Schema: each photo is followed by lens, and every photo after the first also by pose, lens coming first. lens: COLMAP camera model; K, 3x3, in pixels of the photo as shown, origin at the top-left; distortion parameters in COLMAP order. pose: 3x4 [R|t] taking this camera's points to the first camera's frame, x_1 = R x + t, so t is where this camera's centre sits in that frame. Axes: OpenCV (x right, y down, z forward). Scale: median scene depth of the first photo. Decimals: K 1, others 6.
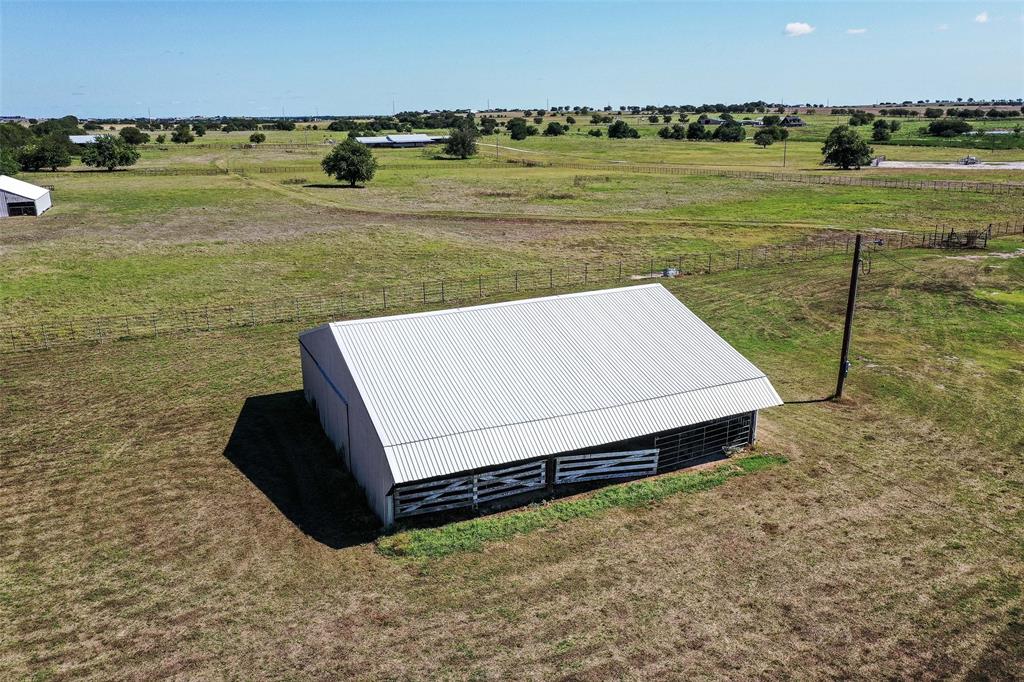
lens RADIAL K [[806.4, 0, 511.5], [0, 806.4, 339.1], [0, 0, 1]] dist [0.005687, 0.002195]
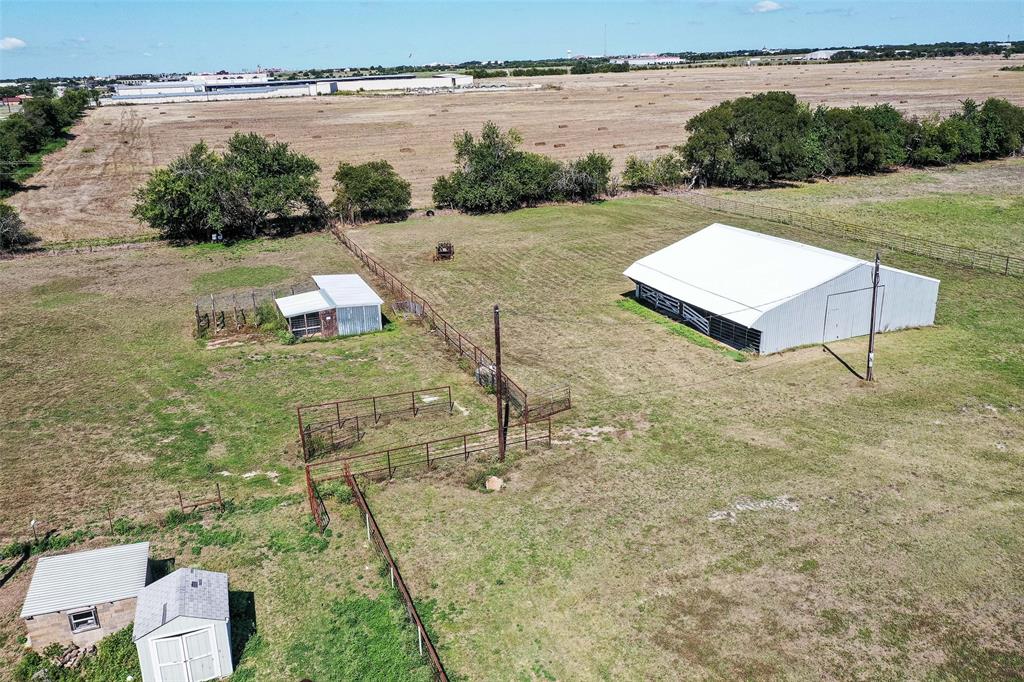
lens RADIAL K [[806.4, 0, 513.7], [0, 806.4, 337.8], [0, 0, 1]] dist [0.005687, 0.002195]
pose [[-0.033061, 0.337382, -0.940787, 0.226204], [-0.239817, 0.911124, 0.335172, -0.039518], [0.970255, 0.236698, 0.050787, 0.057019]]
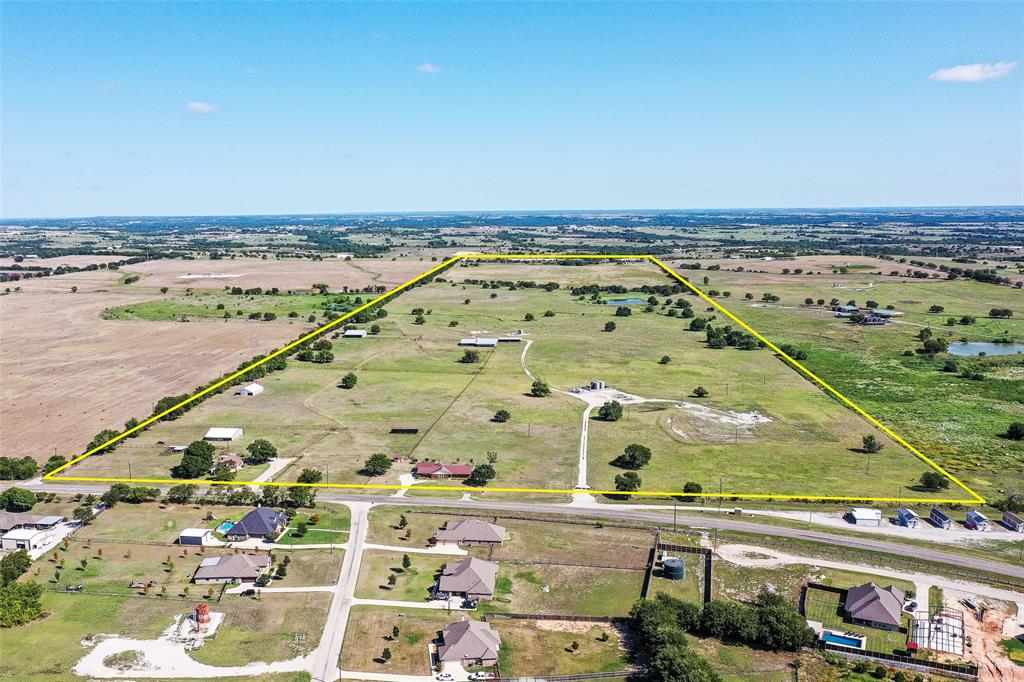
lens RADIAL K [[878.4, 0, 472.7], [0, 878.4, 334.0], [0, 0, 1]] dist [-0.002597, -0.003810]
pose [[0.844308, 0.082701, -0.529437, 1.486064], [-0.146022, 0.986136, -0.078825, -0.139694], [0.515578, 0.143862, 0.844679, -1.261892]]
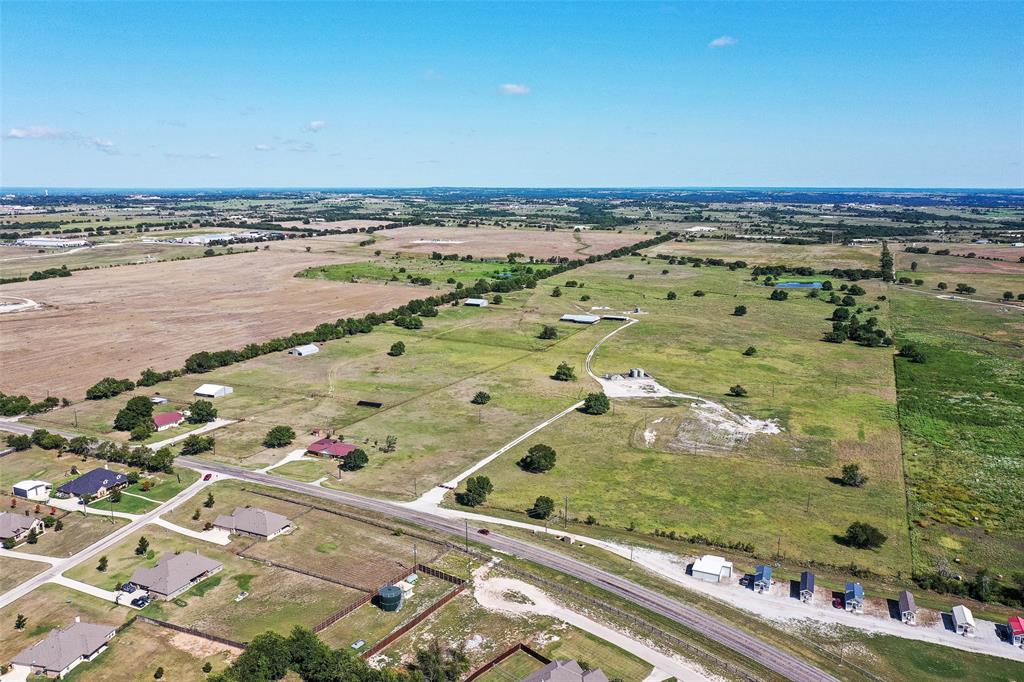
lens RADIAL K [[806.4, 0, 514.5], [0, 806.4, 343.7], [0, 0, 1]] dist [0.005687, 0.002195]
pose [[0.636529, 0.167904, -0.752754, 1.887098], [-0.219615, 0.975069, 0.031785, -0.321367], [0.739324, 0.145084, 0.657534, -0.614110]]
